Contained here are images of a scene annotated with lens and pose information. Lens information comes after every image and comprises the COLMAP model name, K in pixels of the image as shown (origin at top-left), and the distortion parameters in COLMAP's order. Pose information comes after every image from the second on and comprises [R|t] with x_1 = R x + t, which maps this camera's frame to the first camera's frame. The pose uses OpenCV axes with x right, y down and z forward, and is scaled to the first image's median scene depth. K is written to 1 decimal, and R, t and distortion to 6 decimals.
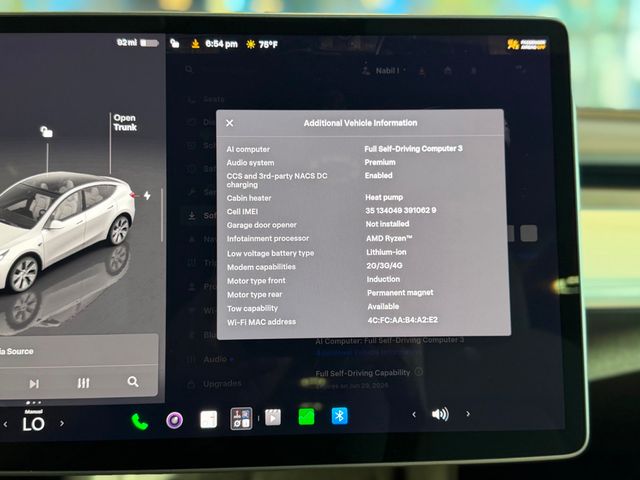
lens RADIAL K [[673.2, 0, 320.5], [0, 673.2, 240.0], [0, 0, 1]] dist [0.011710, 0.000000]
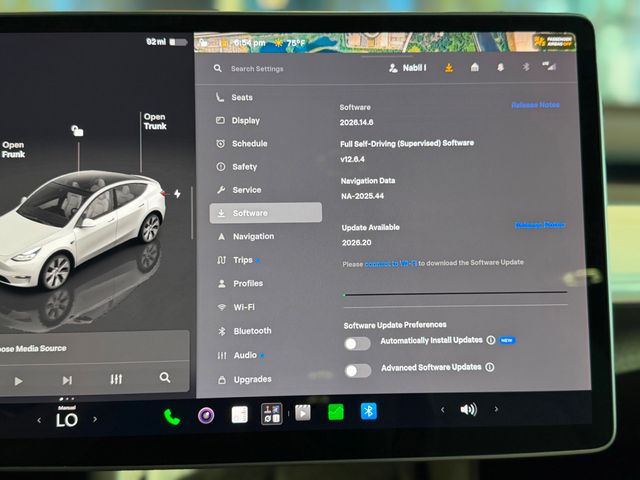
lens RADIAL K [[673.2, 0, 317.1], [0, 673.2, 240.0], [0, 0, 1]] dist [0.011710, 0.000000]
pose [[0.999965, -0.004421, -0.007115, -0.041127], [0.004459, 0.999976, 0.005286, -0.000858], [0.007092, -0.005317, 0.999961, -0.007955]]
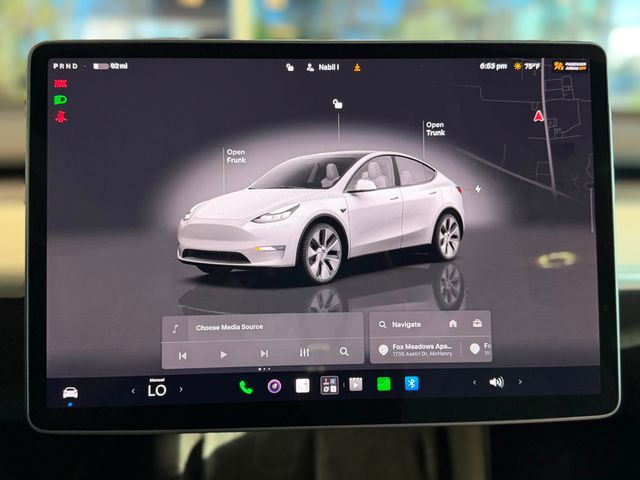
lens RADIAL K [[573.2, 0, 305.4], [0, 573.2, 252.9], [0, 0, 1]] dist [0.054721, -0.113274]
pose [[0.999968, -0.003549, -0.007137, -0.151998], [0.003757, 0.999559, 0.029447, 0.001524], [0.007029, -0.029473, 0.999541, -0.006931]]
